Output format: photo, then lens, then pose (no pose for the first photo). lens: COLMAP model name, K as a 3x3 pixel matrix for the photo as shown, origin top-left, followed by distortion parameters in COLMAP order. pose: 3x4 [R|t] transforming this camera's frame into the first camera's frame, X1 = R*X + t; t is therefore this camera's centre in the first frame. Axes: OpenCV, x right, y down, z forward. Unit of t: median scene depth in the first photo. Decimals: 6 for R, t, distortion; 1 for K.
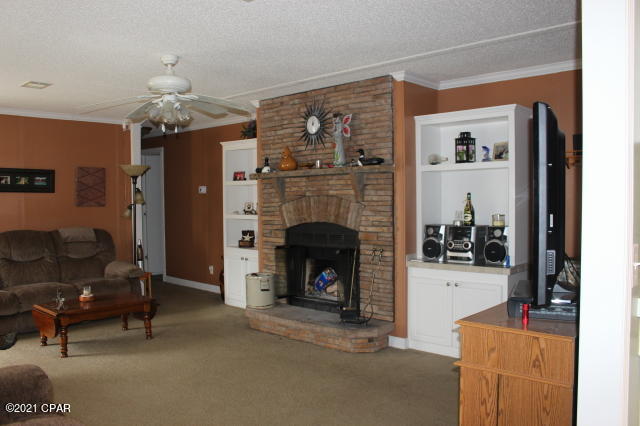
lens RADIAL K [[528.3, 0, 314.0], [0, 528.3, 213.8], [0, 0, 1]] dist [-0.139246, 0.100786]
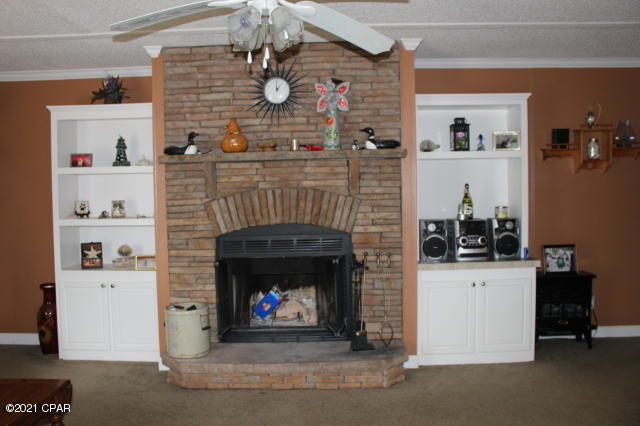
lens RADIAL K [[528.3, 0, 320.1], [0, 528.3, 209.8], [0, 0, 1]] dist [-0.139246, 0.100786]
pose [[0.745120, -0.031256, 0.666198, -0.467380], [0.030450, 0.999454, 0.012833, -0.012369], [-0.666235, 0.010724, 0.745665, 0.439726]]
